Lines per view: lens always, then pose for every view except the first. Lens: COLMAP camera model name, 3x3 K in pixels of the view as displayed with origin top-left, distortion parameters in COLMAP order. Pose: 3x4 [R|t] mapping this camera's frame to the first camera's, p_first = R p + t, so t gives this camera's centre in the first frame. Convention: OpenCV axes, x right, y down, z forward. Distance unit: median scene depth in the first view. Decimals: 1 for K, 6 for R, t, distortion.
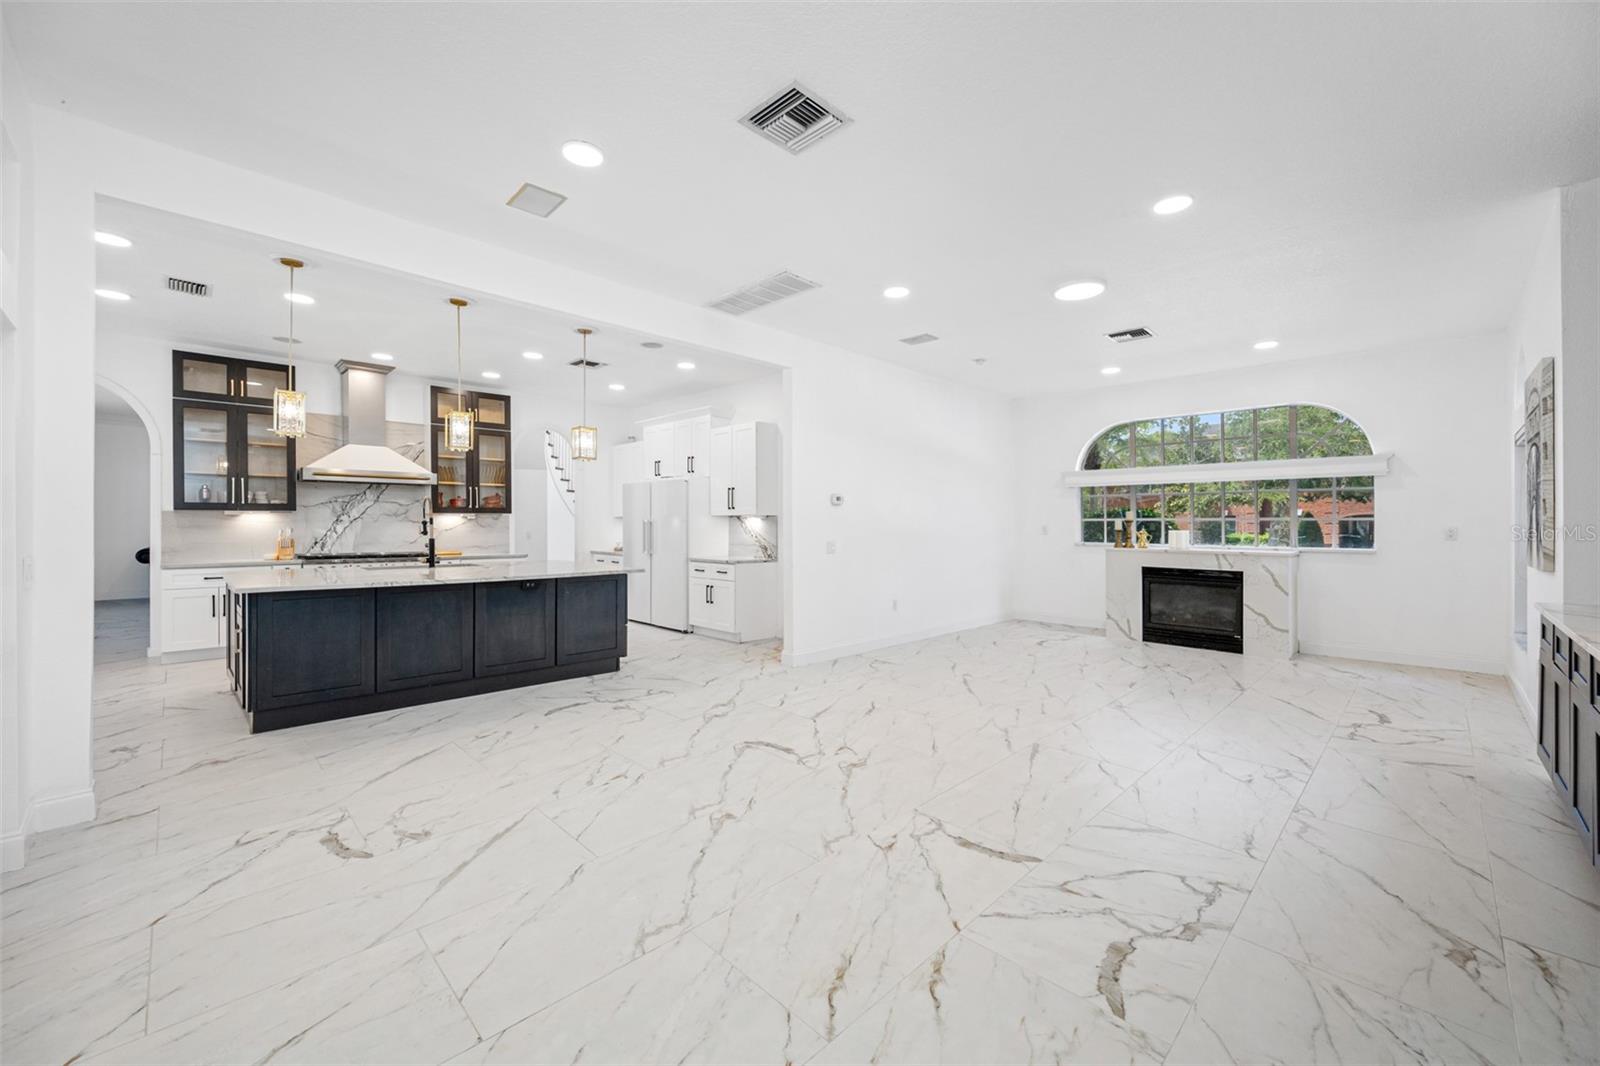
lens RADIAL K [[636.6, 0, 807.7], [0, 636.6, 538.0], [0, 0, 1]] dist [-0.000152, -0.000459]
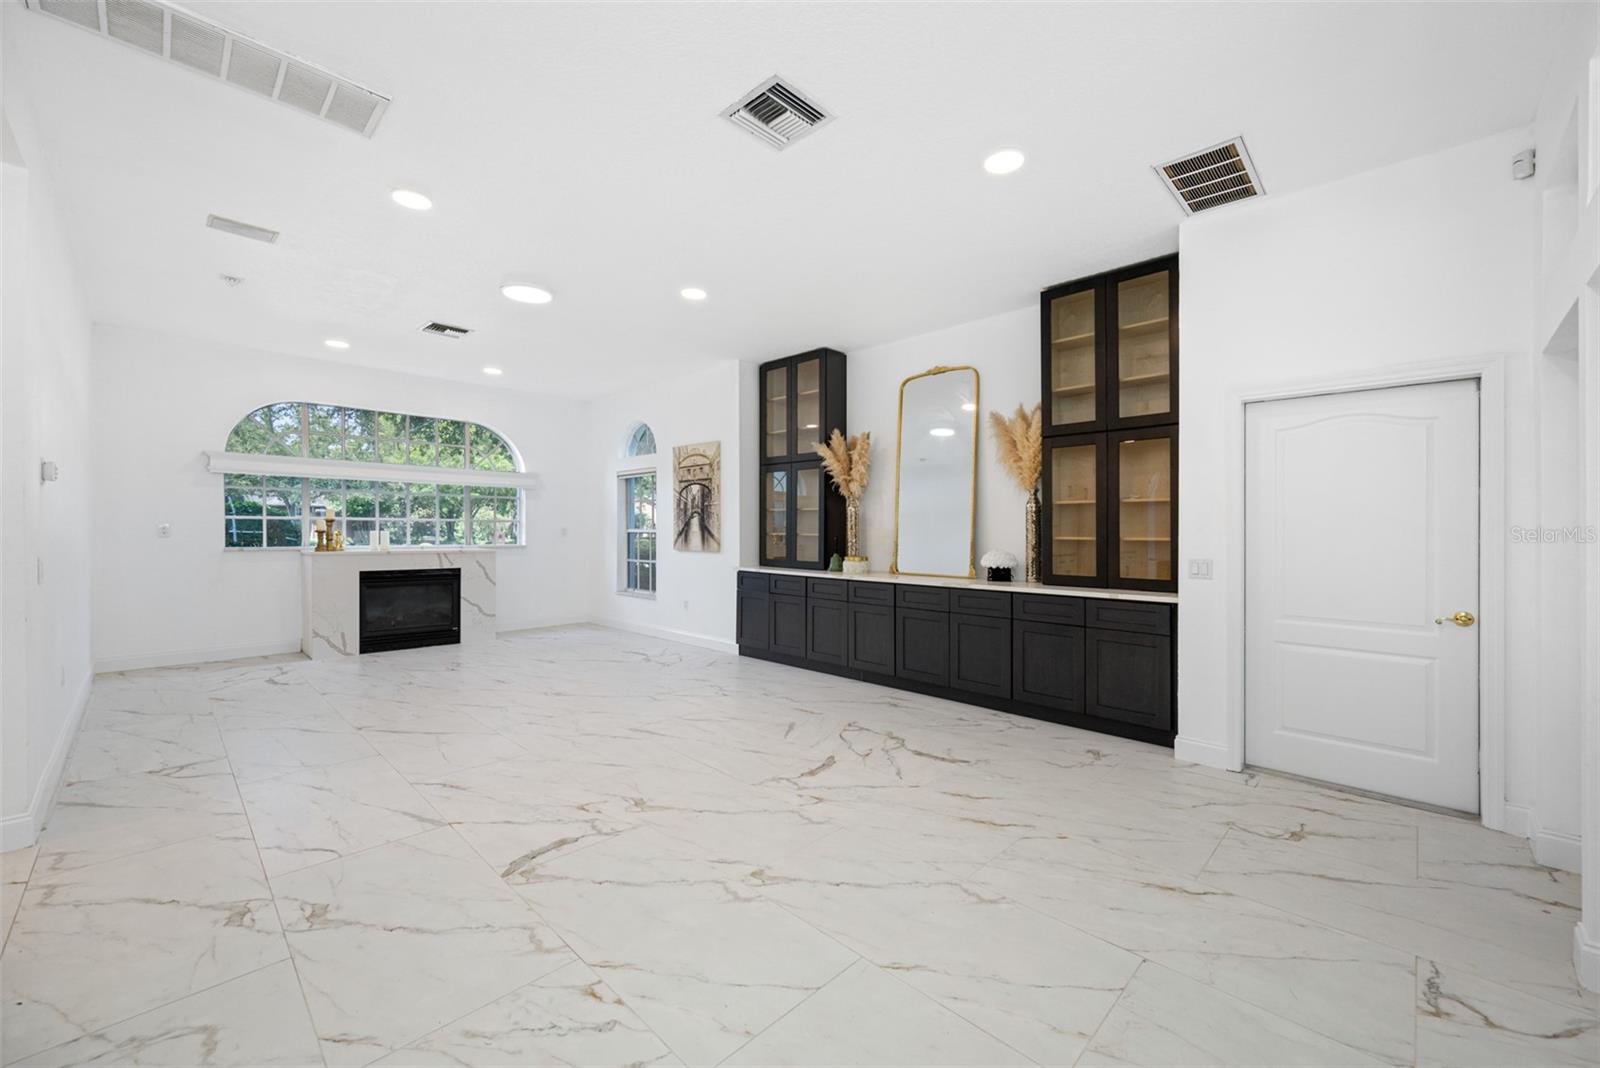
lens RADIAL K [[636.6, 0, 806.6], [0, 636.6, 548.7], [0, 0, 1]] dist [-0.000152, -0.000459]
pose [[-0.018440, -0.035372, 0.999204, -0.575268], [0.013621, 0.999272, 0.035626, -0.016478], [-0.999737, 0.014267, -0.017944, 0.563926]]
